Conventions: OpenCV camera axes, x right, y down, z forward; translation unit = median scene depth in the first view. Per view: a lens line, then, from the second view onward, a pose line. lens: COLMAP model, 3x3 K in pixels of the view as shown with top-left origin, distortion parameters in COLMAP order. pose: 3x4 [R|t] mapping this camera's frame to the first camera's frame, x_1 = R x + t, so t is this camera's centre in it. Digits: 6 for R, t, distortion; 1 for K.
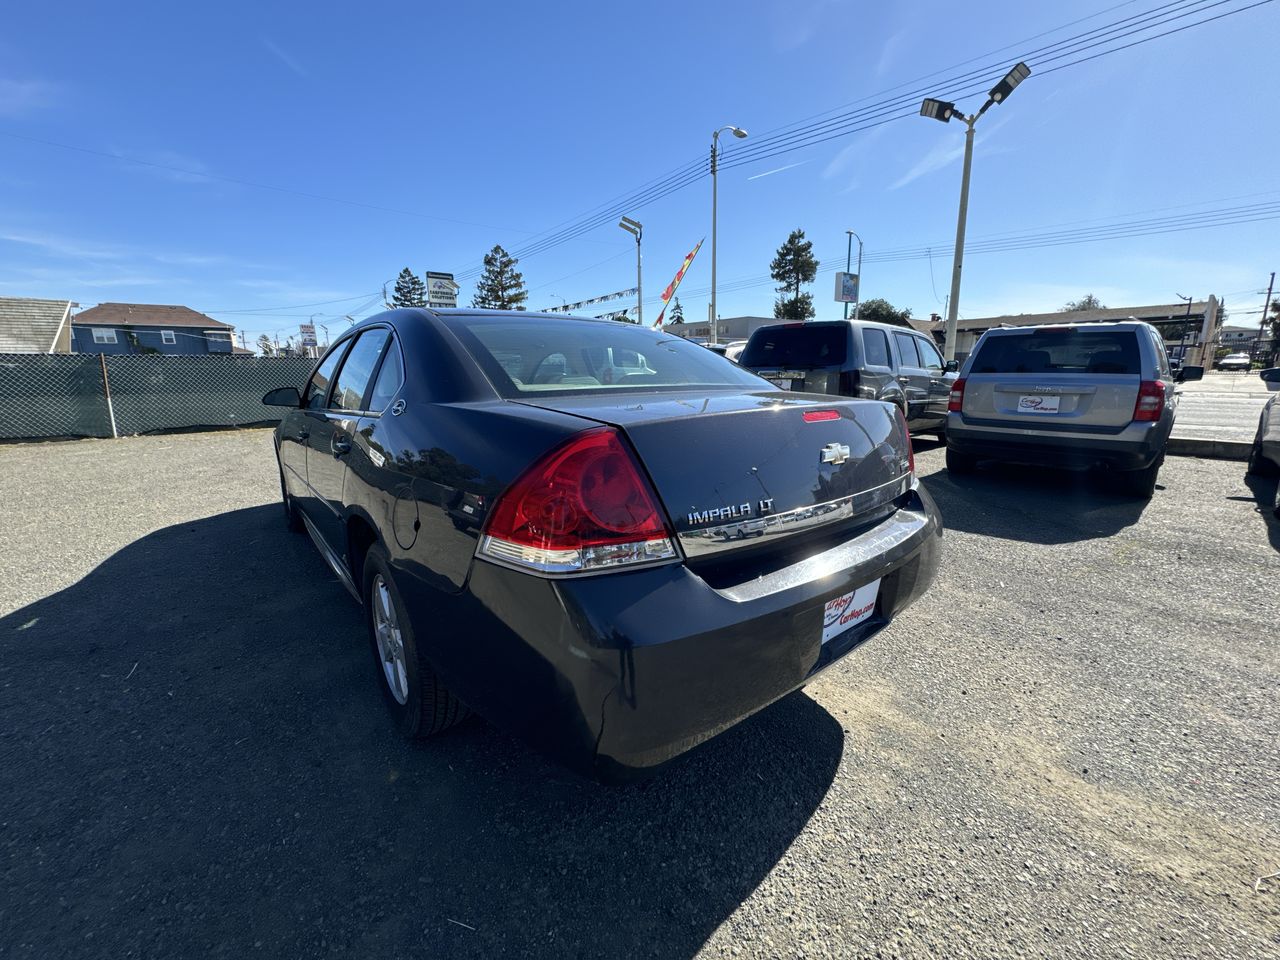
lens RADIAL K [[508.3, 0, 635.4], [0, 508.3, 478.8], [0, 0, 1]] dist [-0.000096, -0.000478]
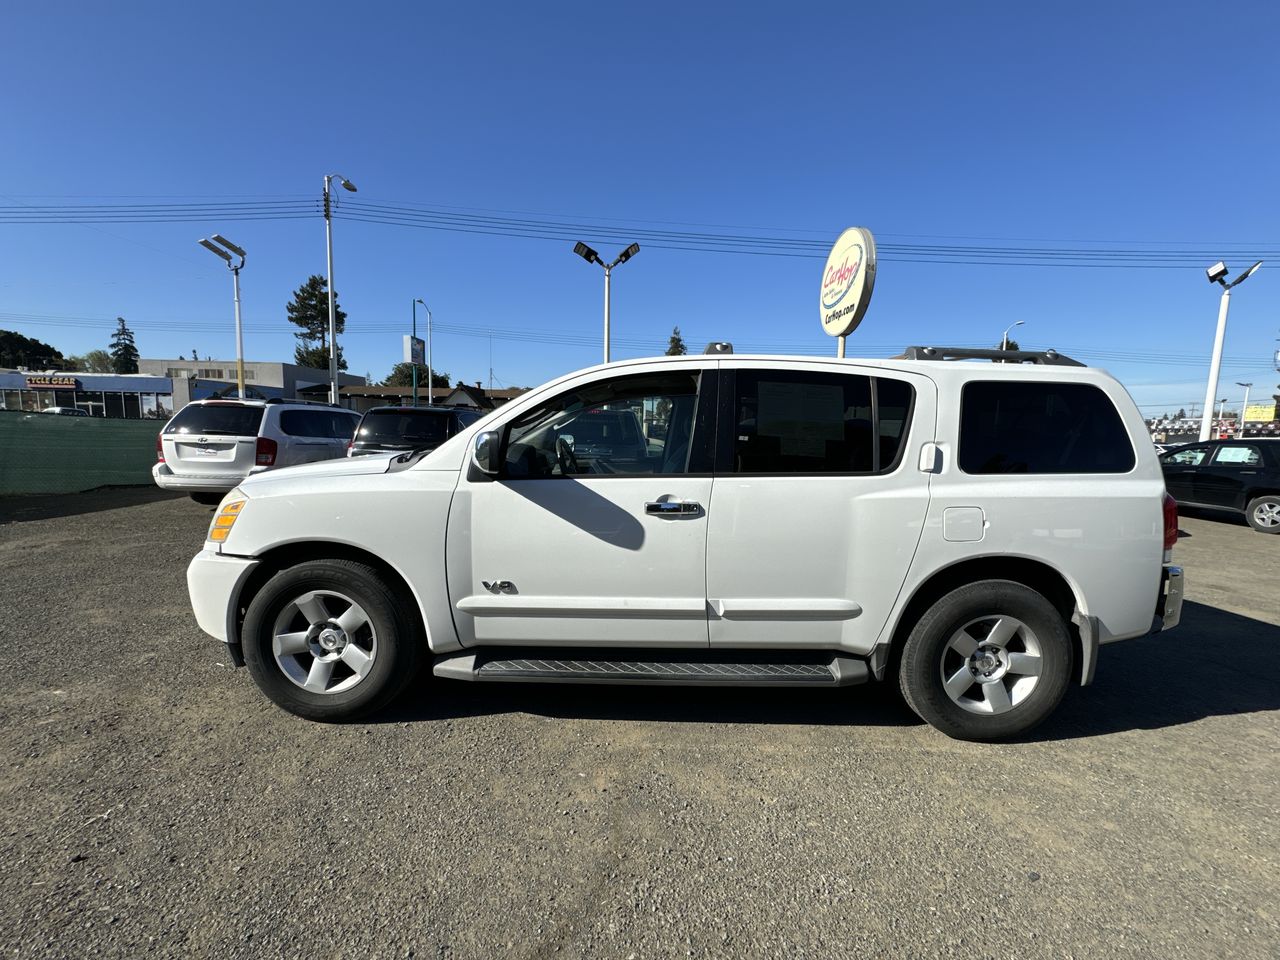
lens RADIAL K [[508.3, 0, 636.2], [0, 508.3, 487.6], [0, 0, 1]] dist [-0.000096, -0.000478]
pose [[0.648157, -0.057881, 0.759304, -0.107198], [0.125972, 0.991519, -0.031950, -0.011981], [-0.751015, 0.116359, 0.649952, 0.024915]]
